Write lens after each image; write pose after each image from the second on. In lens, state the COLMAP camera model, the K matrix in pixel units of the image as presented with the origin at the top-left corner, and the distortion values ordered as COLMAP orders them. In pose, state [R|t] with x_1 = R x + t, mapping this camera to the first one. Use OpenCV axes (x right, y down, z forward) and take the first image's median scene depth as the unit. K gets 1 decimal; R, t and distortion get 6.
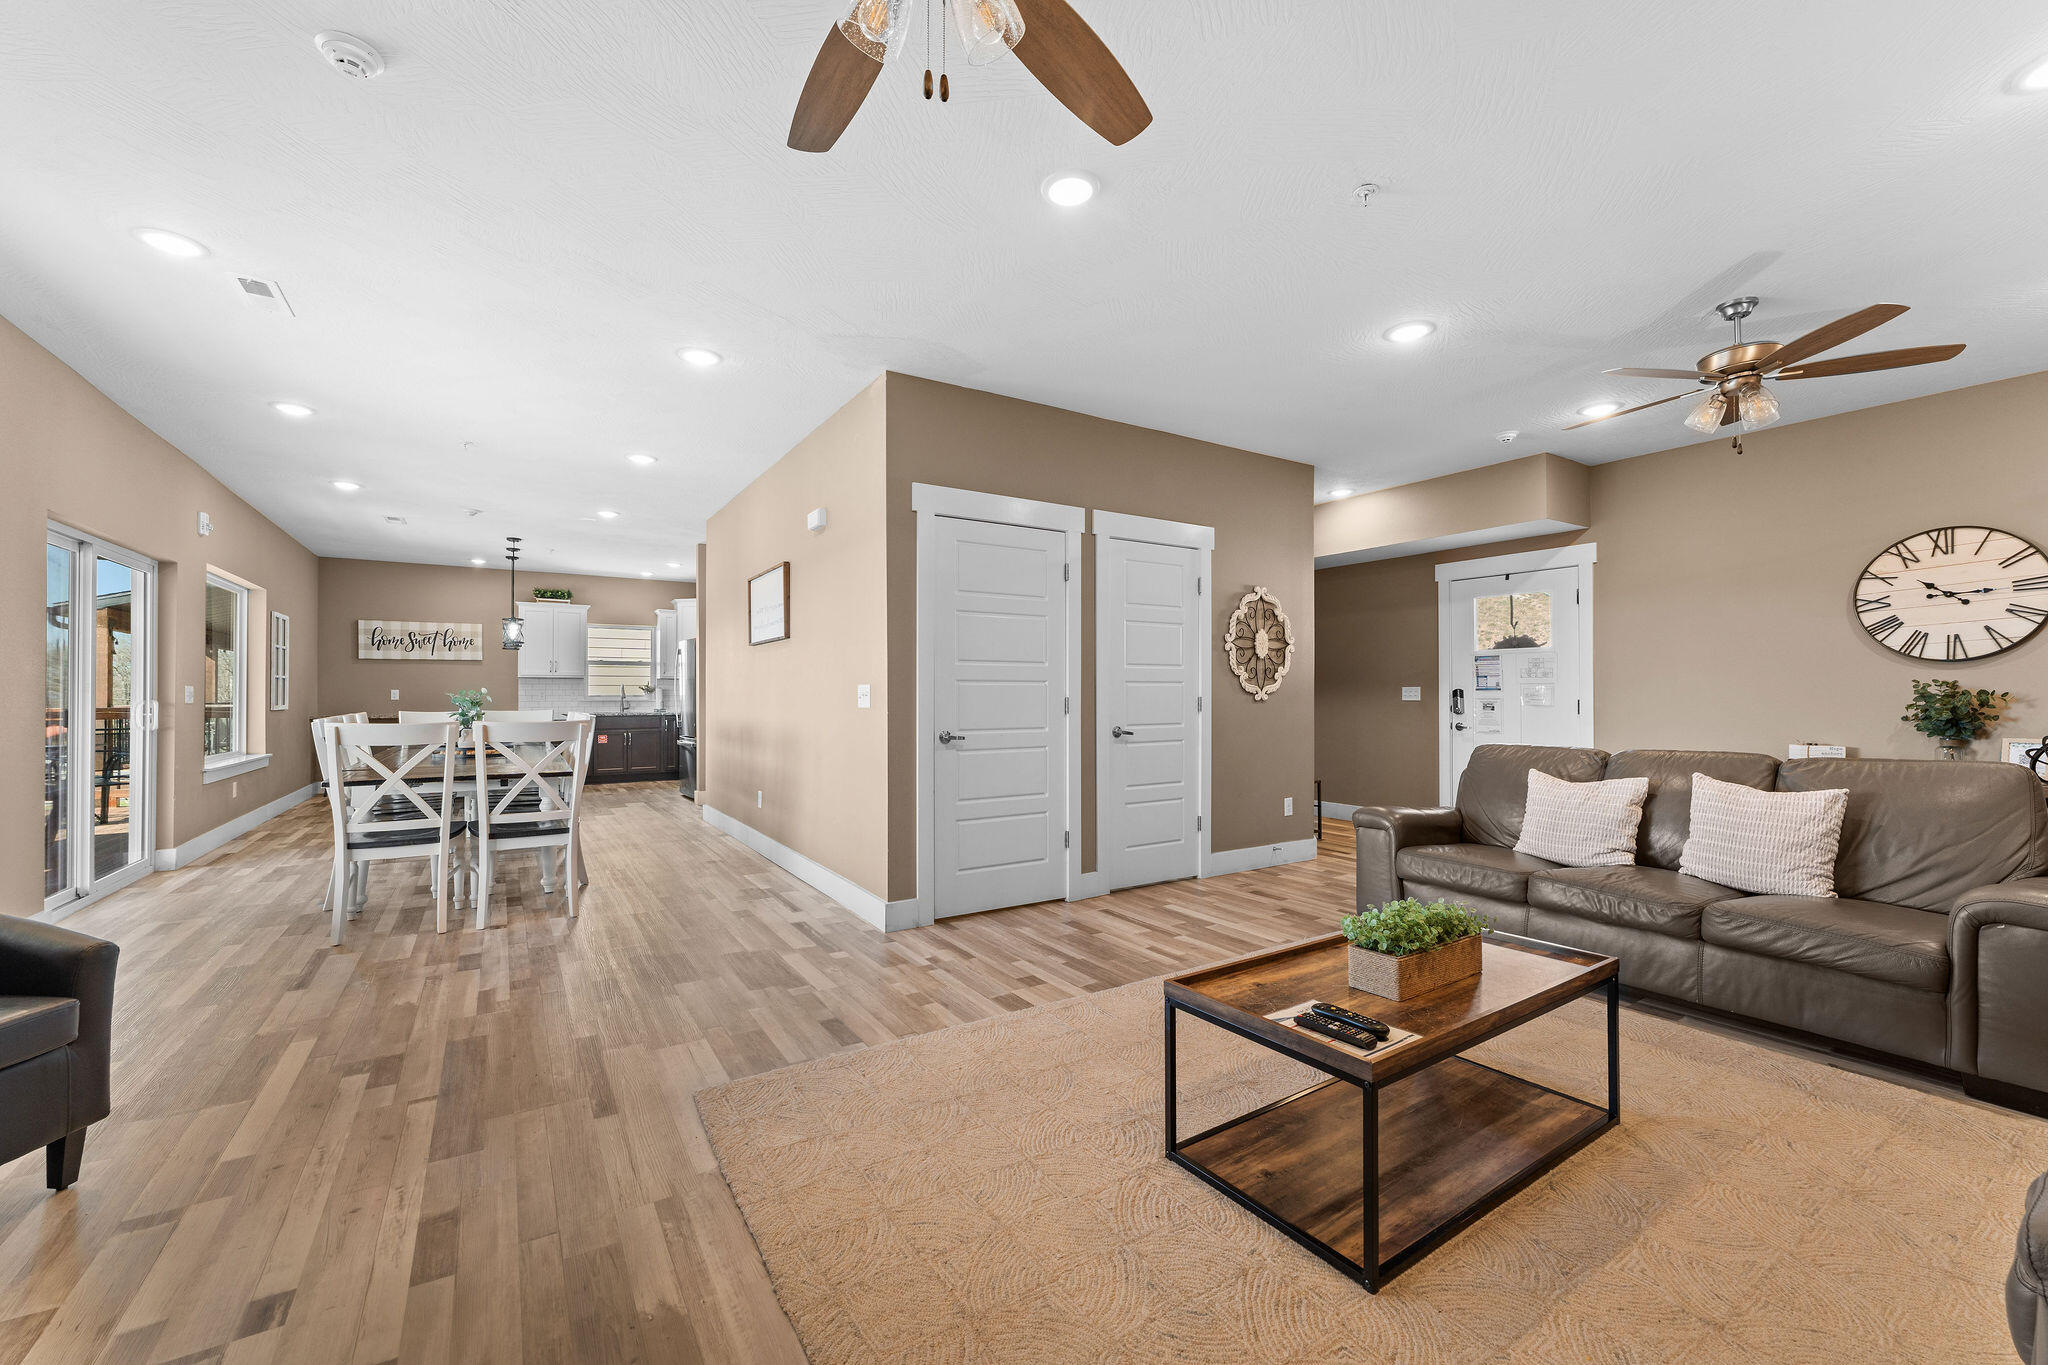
lens RADIAL K [[802.6, 0, 1024.0], [0, 802.6, 682.5], [0, 0, 1]] dist [-0.000606, -0.000345]
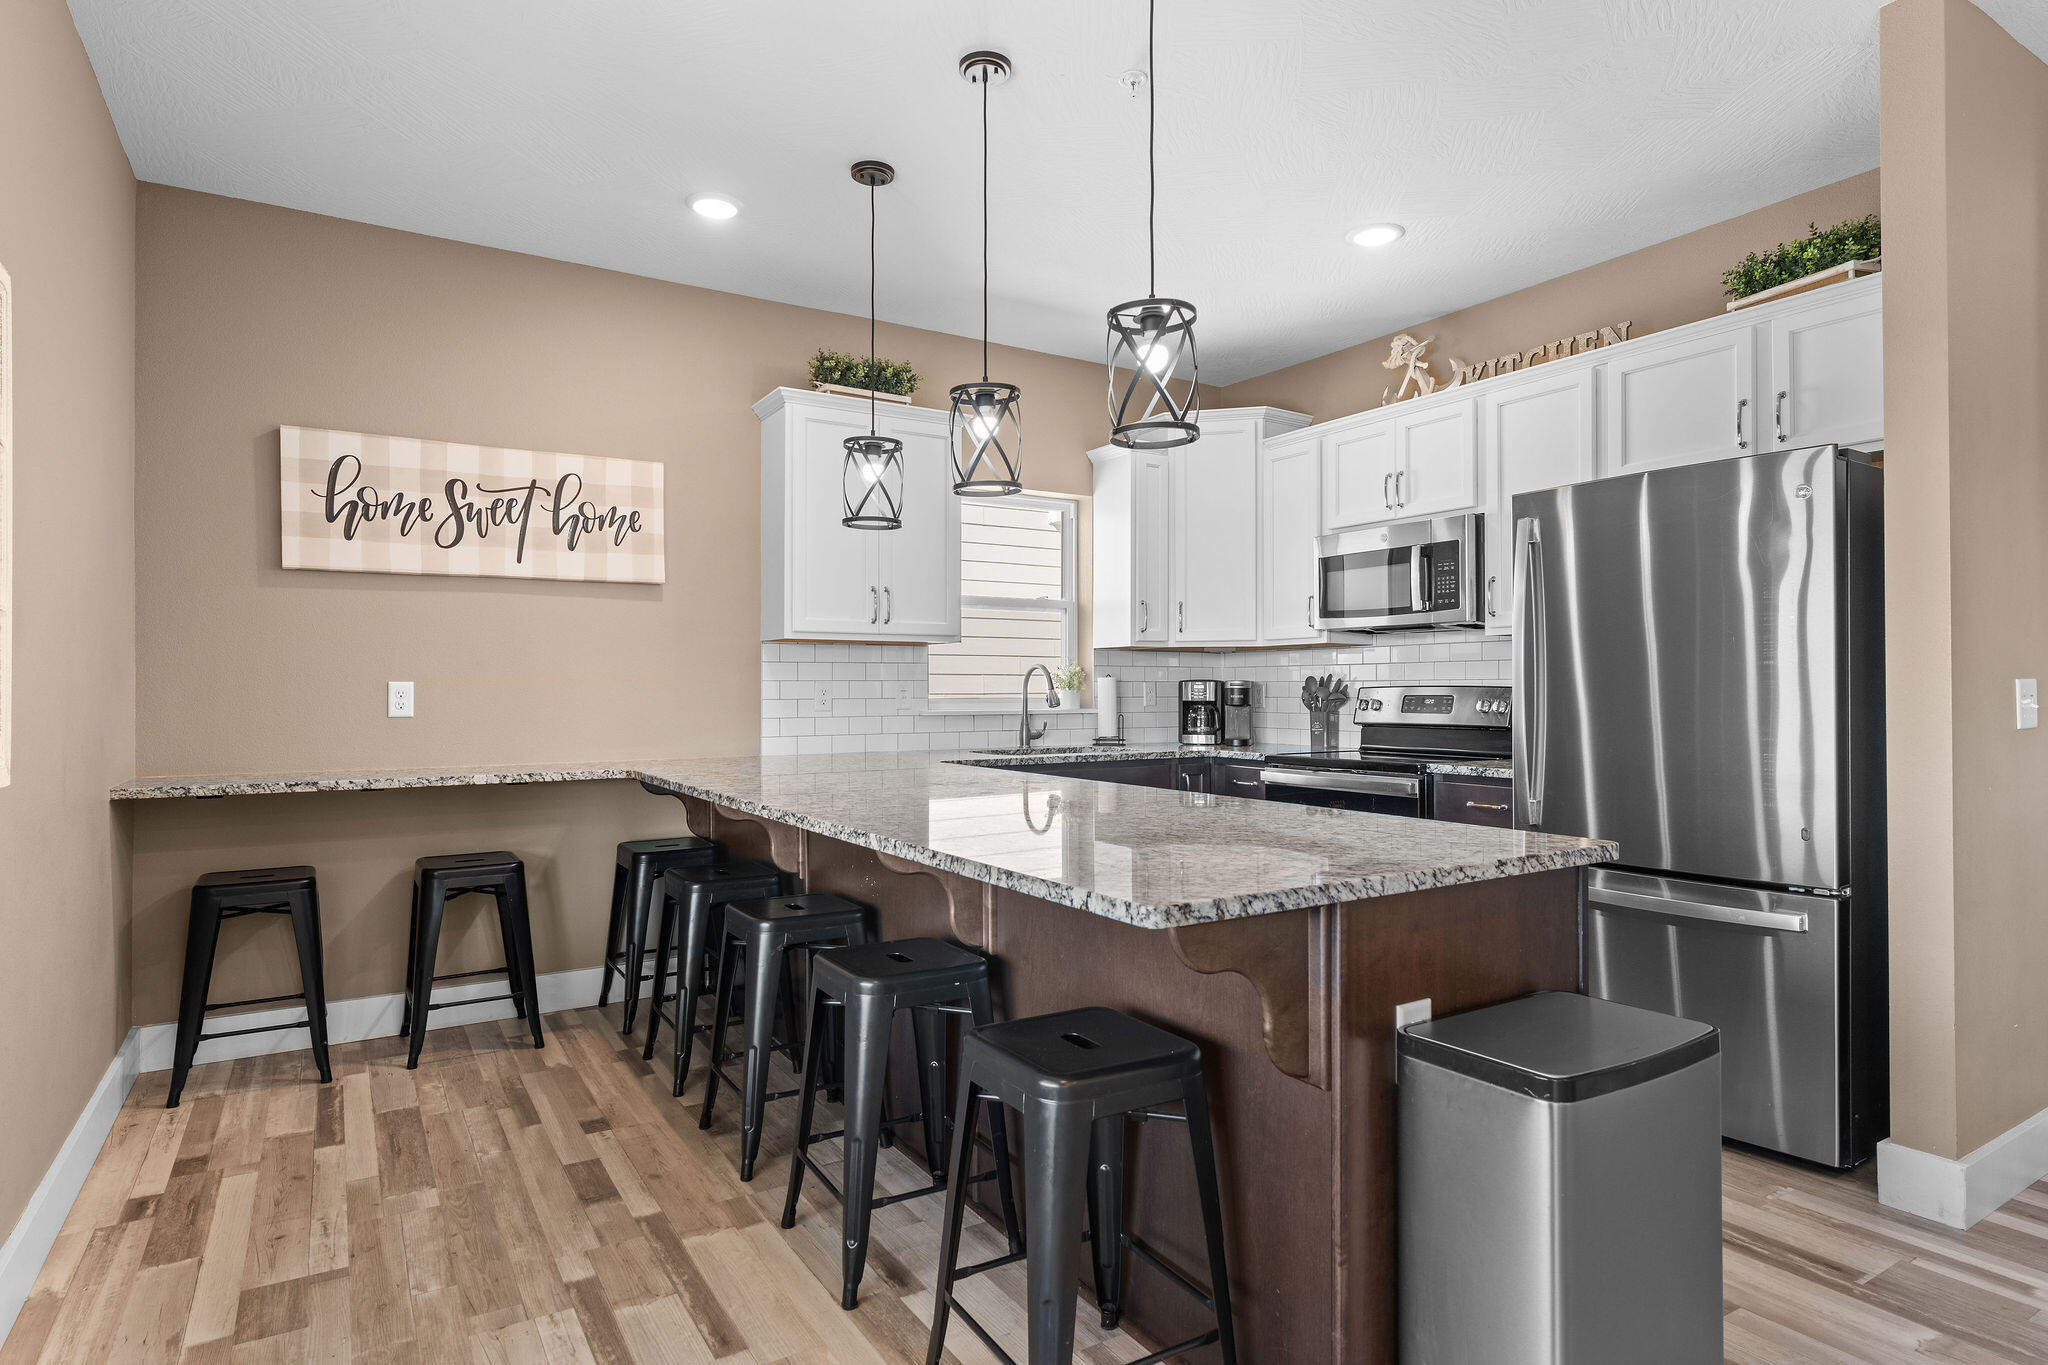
lens RADIAL K [[1100.2, 0, 1024.0], [0, 1100.2, 682.5], [0, 0, 1]] dist [-0.003481, -0.000268]
pose [[0.999866, -0.000497, -0.016375, -0.548496], [0.000605, 0.999978, 0.006566, 0.006947], [0.016371, -0.006575, 0.999844, 0.605197]]
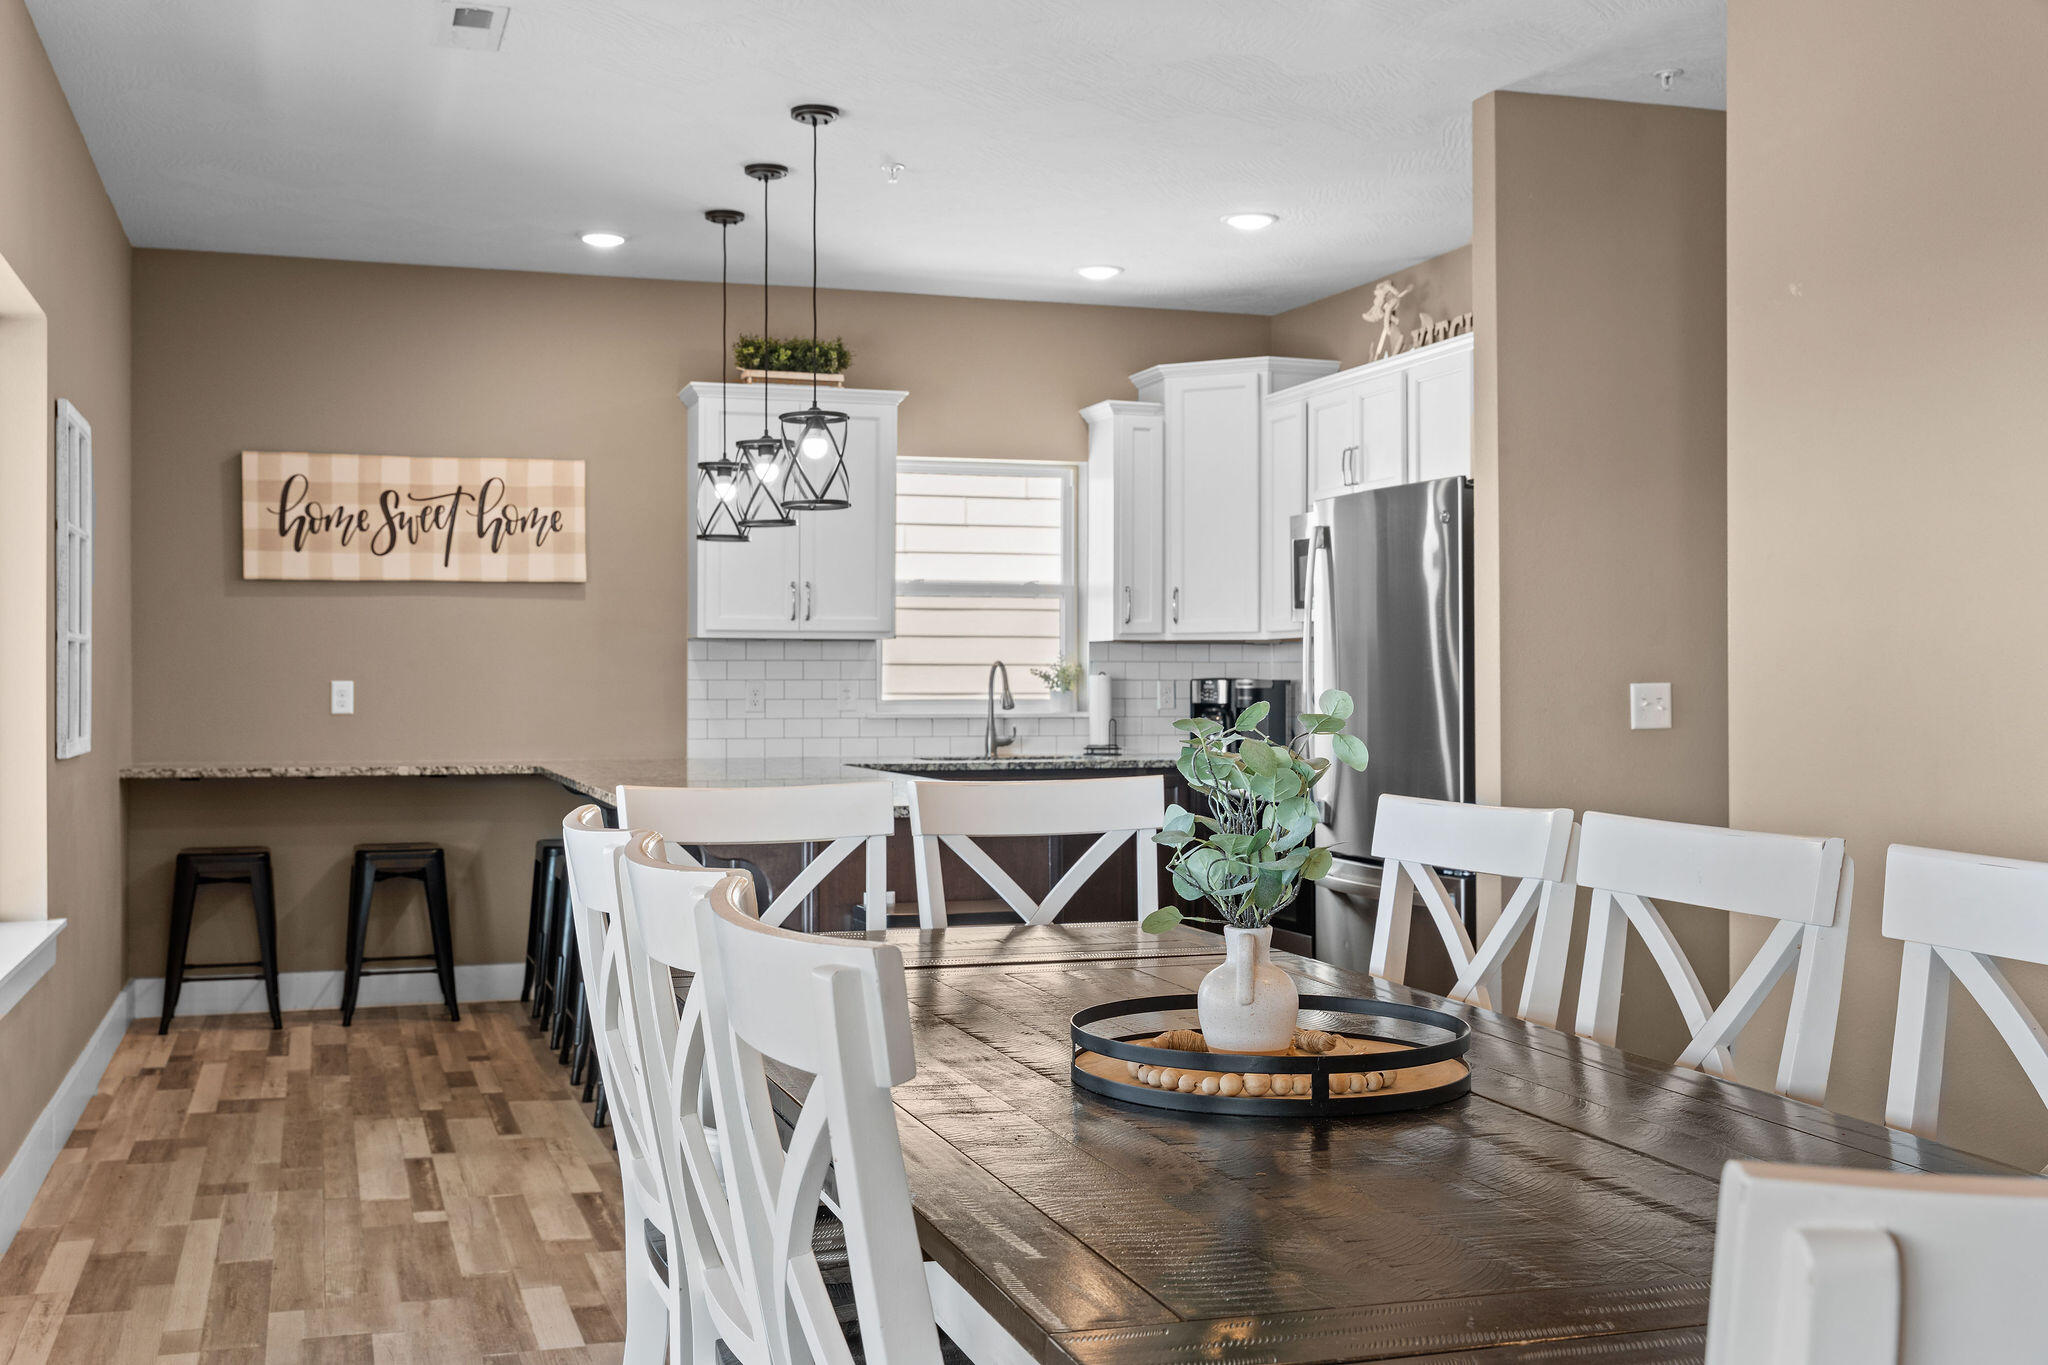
lens RADIAL K [[2128.4, 0, 1024.0], [0, 2128.4, 682.5], [0, 0, 1]] dist [0.010058, 0.009030]
pose [[0.966480, 0.001612, -0.256738, -0.322158], [0.001378, 0.999933, 0.011466, 0.000695], [0.256740, -0.011436, 0.966413, 0.281684]]
